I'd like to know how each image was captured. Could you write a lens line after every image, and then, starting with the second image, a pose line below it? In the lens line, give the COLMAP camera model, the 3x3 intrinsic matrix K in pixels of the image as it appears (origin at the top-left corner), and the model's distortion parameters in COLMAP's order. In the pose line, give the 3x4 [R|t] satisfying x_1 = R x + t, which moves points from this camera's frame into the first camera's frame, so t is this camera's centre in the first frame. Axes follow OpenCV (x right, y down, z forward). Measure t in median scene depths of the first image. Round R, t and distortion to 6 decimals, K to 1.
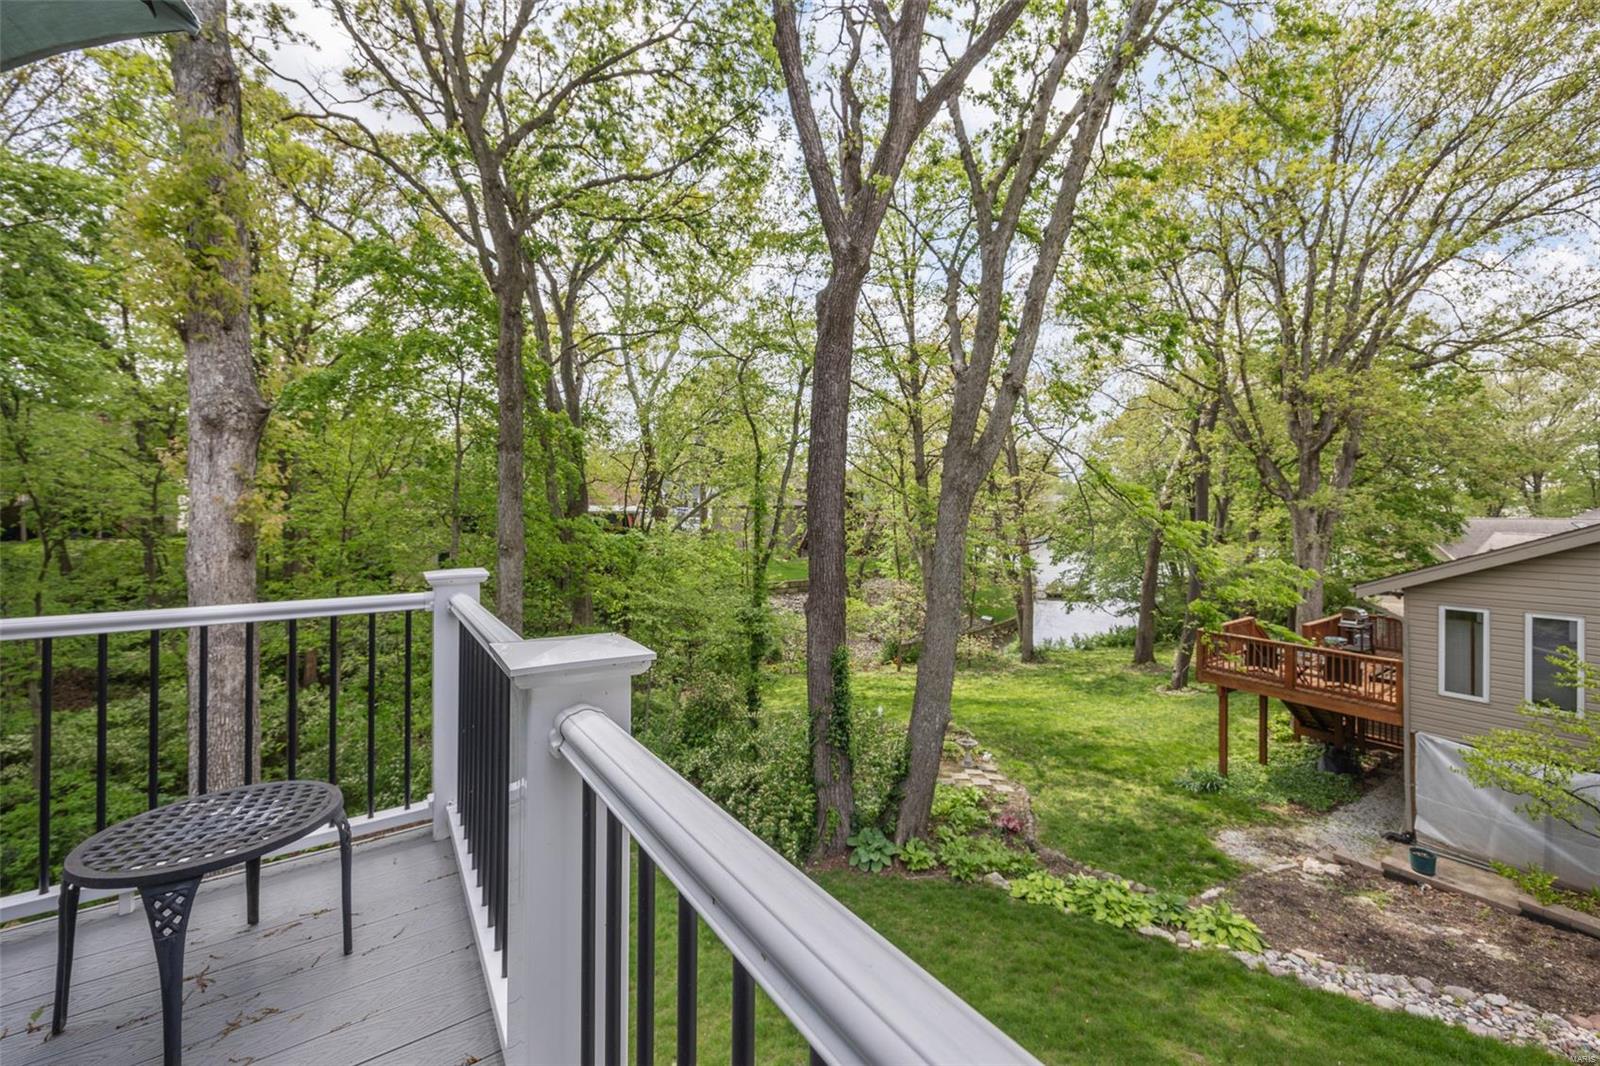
lens RADIAL K [[628.9, 0, 808.5], [0, 628.9, 507.7], [0, 0, 1]] dist [0.001939, 0.000036]
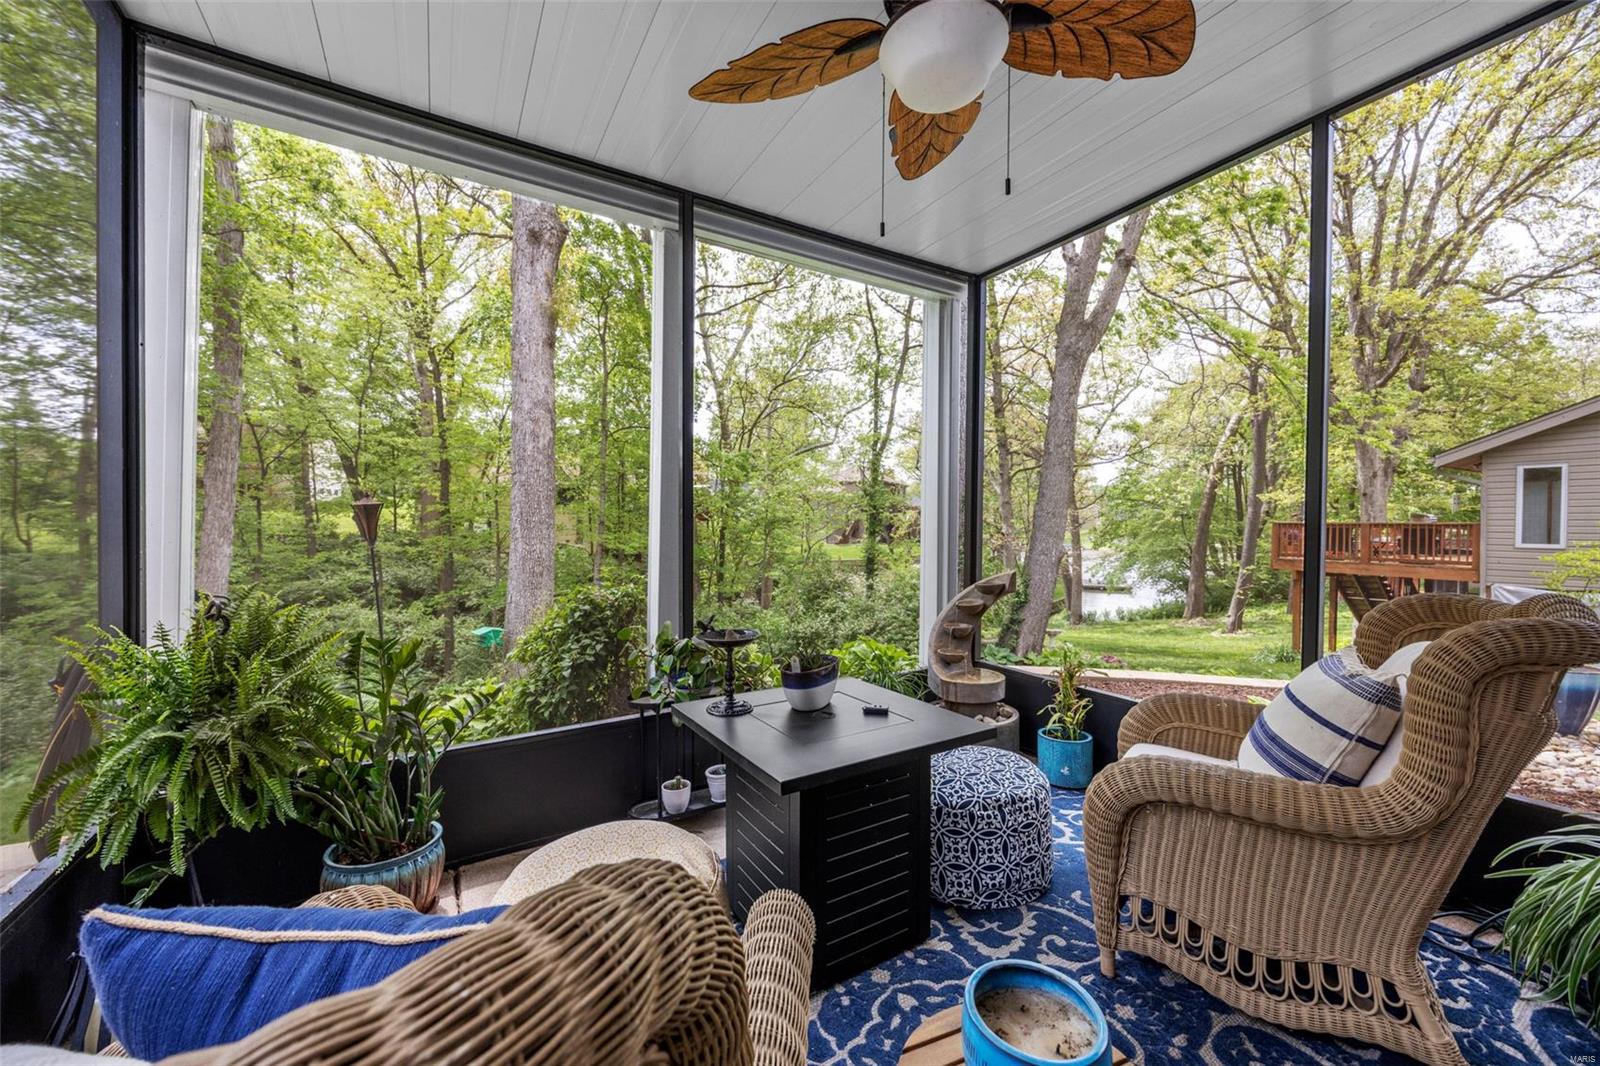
lens RADIAL K [[605.4, 0, 795.2], [0, 605.4, 531.8], [0, 0, 1]] dist [-0.001535, -0.000231]
pose [[0.997643, 0.005876, -0.068370, -0.165582], [-0.004823, 0.999867, 0.015558, 0.242109], [0.068453, -0.015192, 0.997539, -0.123187]]
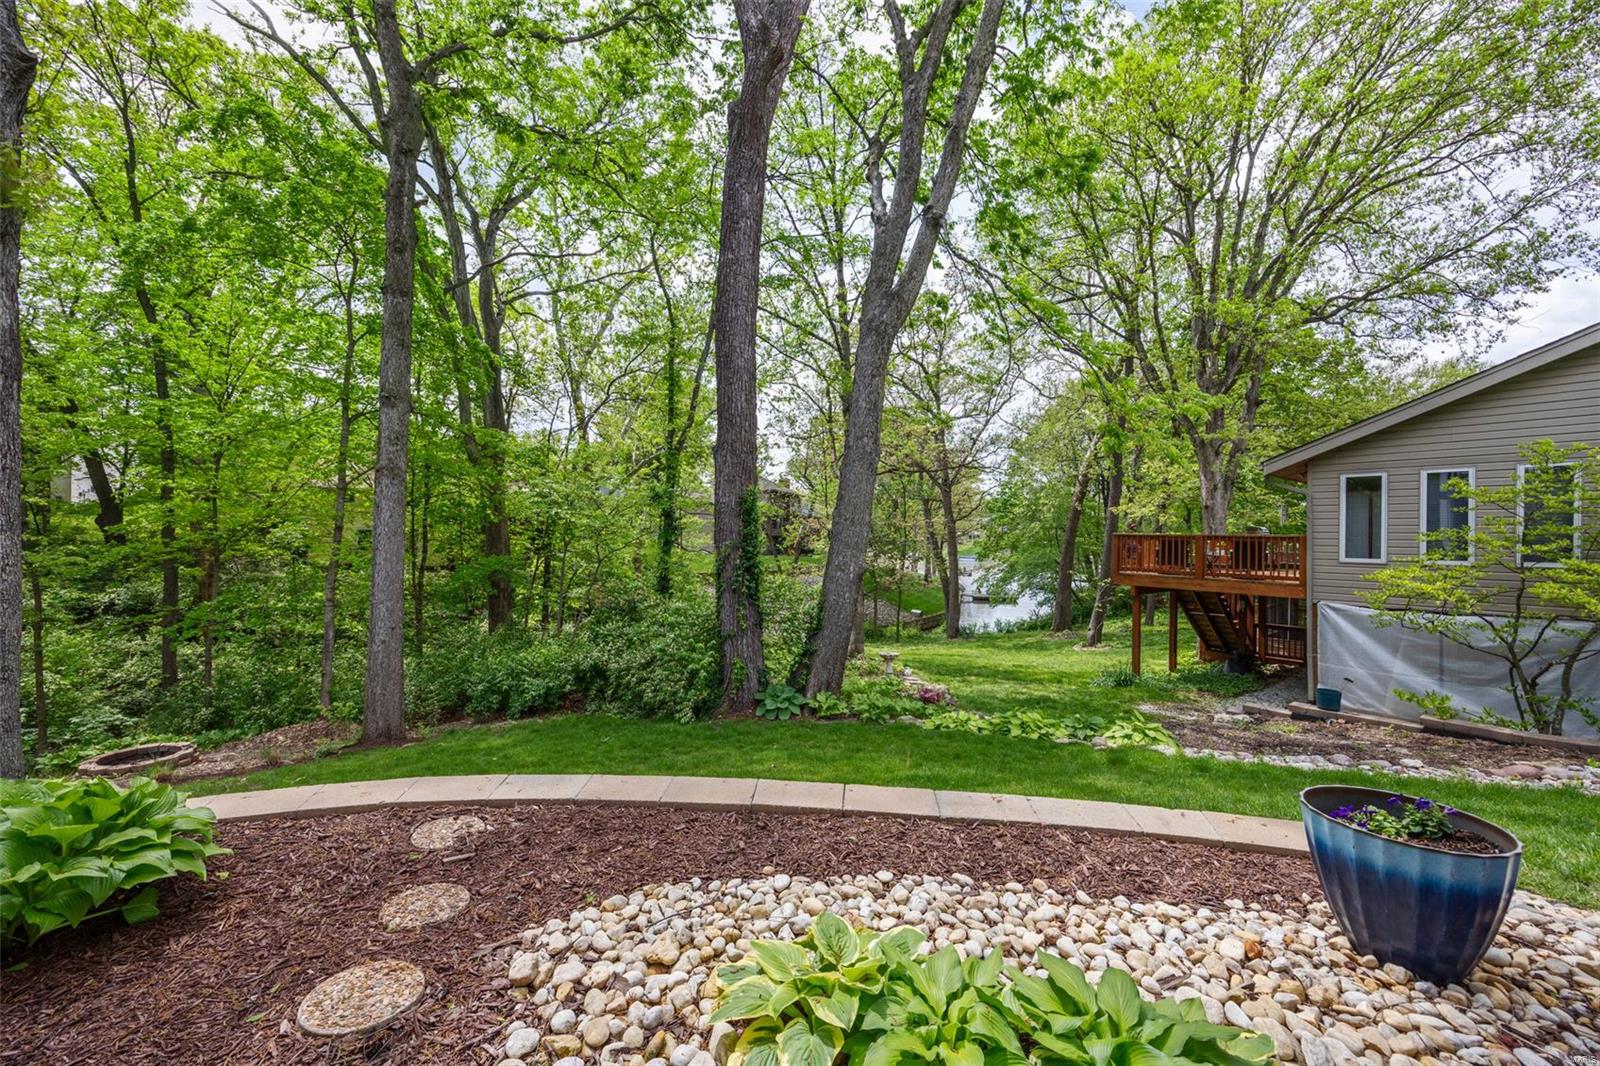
lens RADIAL K [[605.4, 0, 795.2], [0, 605.4, 531.8], [0, 0, 1]] dist [-0.001535, -0.000231]
pose [[0.997201, 0.012741, 0.073669, 0.044422], [-0.012475, 0.999914, -0.004074, 0.245391], [-0.073714, 0.003144, 0.997274, 0.082035]]
